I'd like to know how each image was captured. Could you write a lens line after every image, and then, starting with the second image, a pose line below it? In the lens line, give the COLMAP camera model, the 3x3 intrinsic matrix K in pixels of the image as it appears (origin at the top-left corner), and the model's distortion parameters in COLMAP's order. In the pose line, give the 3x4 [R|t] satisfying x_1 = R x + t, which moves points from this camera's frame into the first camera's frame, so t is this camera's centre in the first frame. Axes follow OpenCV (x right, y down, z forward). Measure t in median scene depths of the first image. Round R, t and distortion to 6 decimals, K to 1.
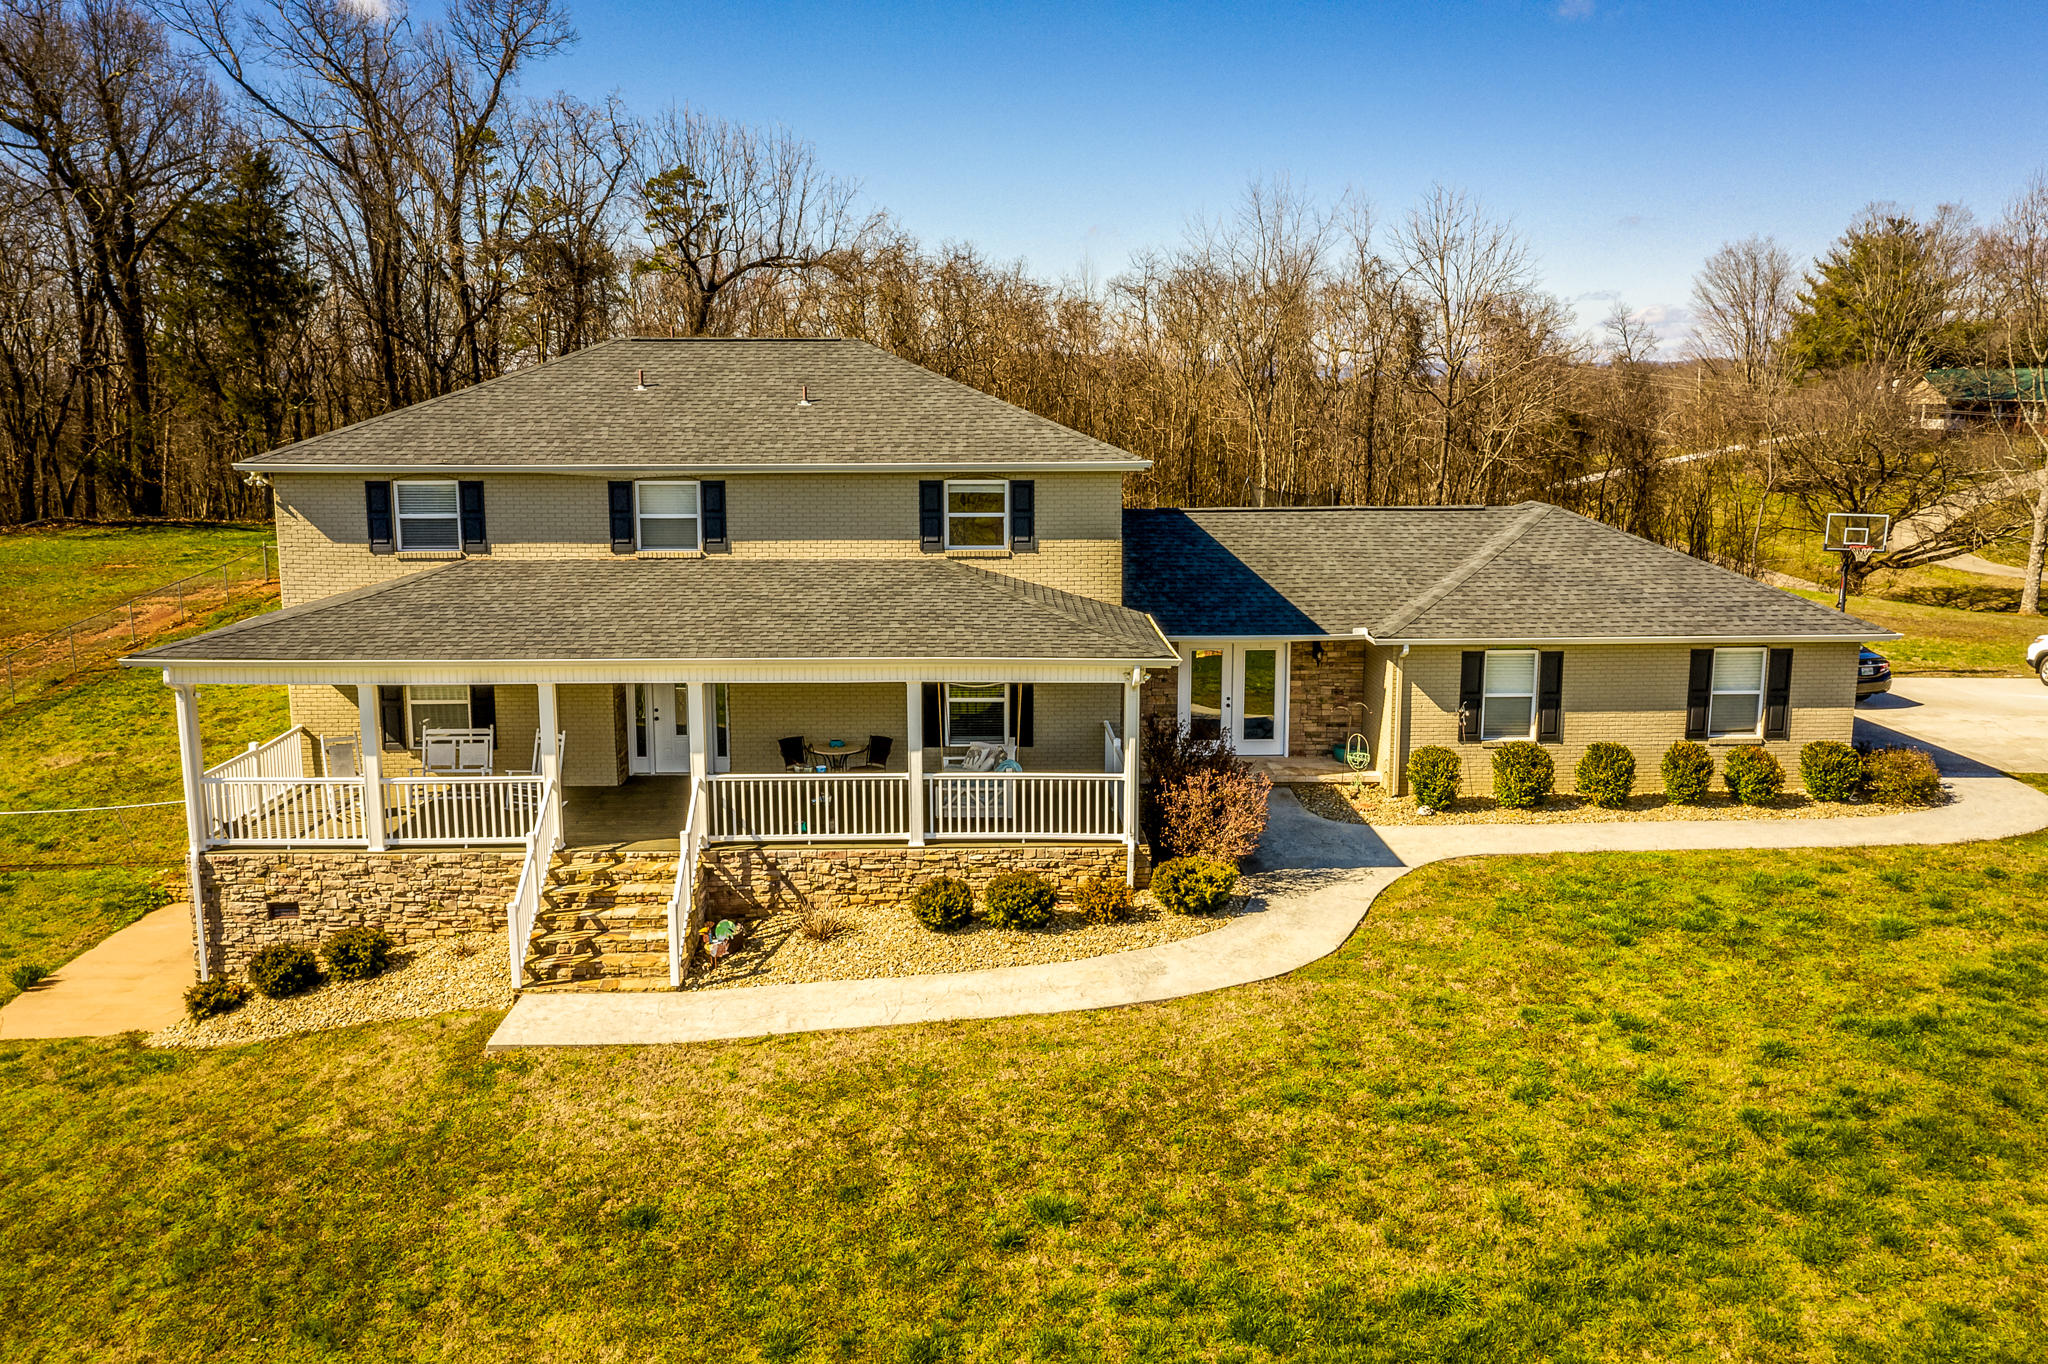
lens RADIAL K [[1624.4, 0, 1024.0], [0, 1624.4, 682.0], [0, 0, 1]] dist [-0.006145, 0.006487]
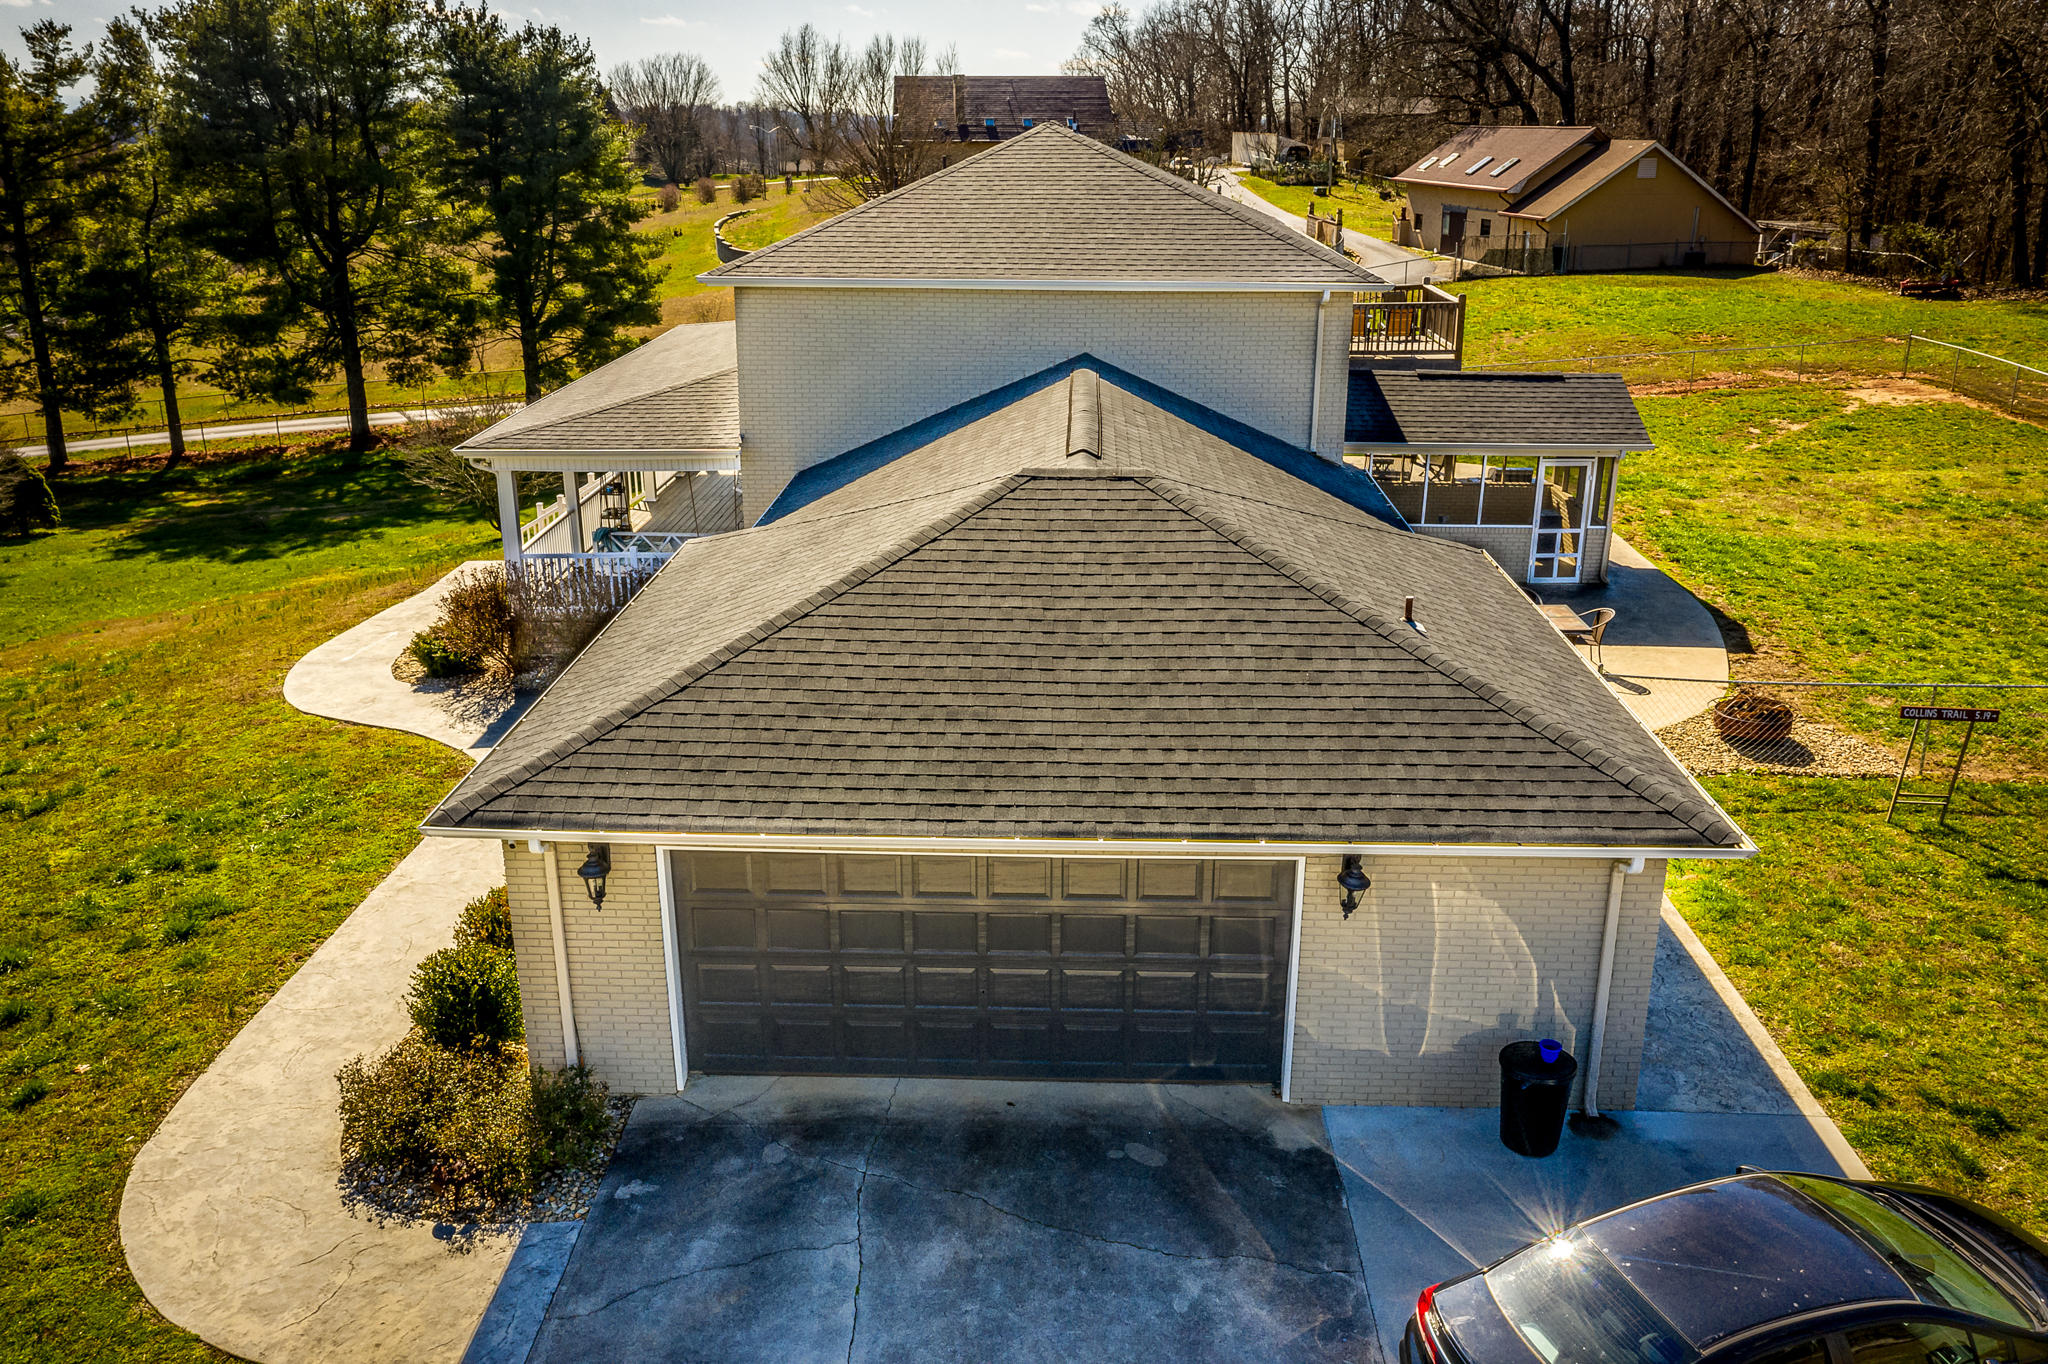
lens RADIAL K [[1654.6, 0, 1024.0], [0, 1654.6, 682.0], [0, 0, 1]] dist [-0.006297, 0.002321]
pose [[-0.067934, 0.321723, -0.944394, 1.105928], [-0.174038, 0.928246, 0.328741, -0.280562], [0.982393, 0.186693, -0.007068, 1.354722]]
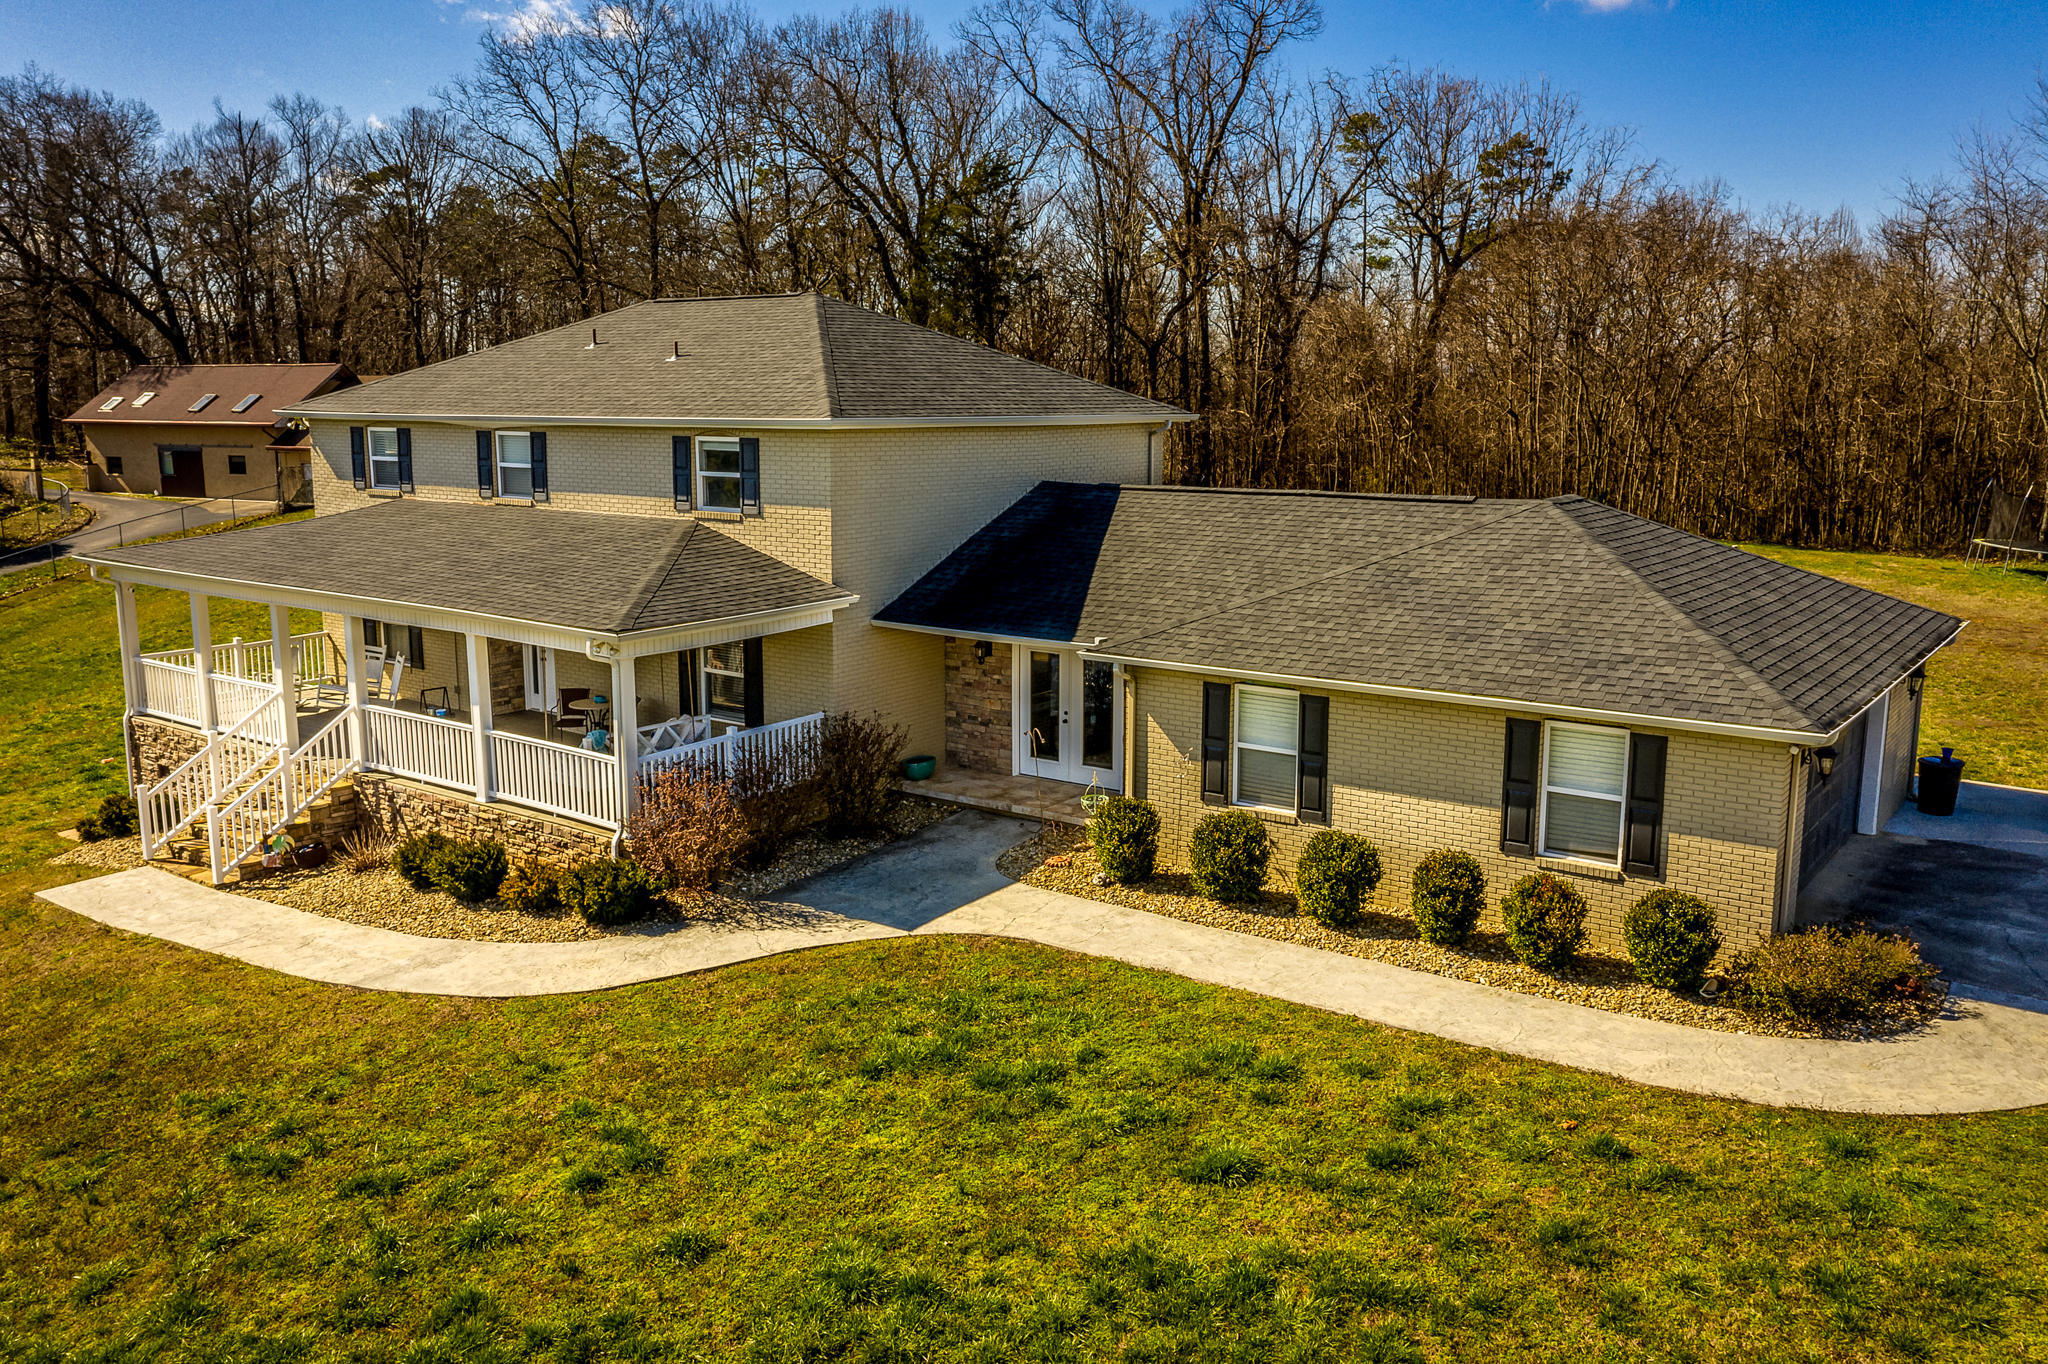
lens RADIAL K [[1624.4, 0, 1024.0], [0, 1624.4, 682.0], [0, 0, 1]] dist [-0.006145, 0.006487]
pose [[0.781017, 0.111587, -0.614459, 0.787463], [-0.109243, 0.993148, 0.041503, -0.047621], [0.614880, 0.034711, 0.787856, 0.426371]]
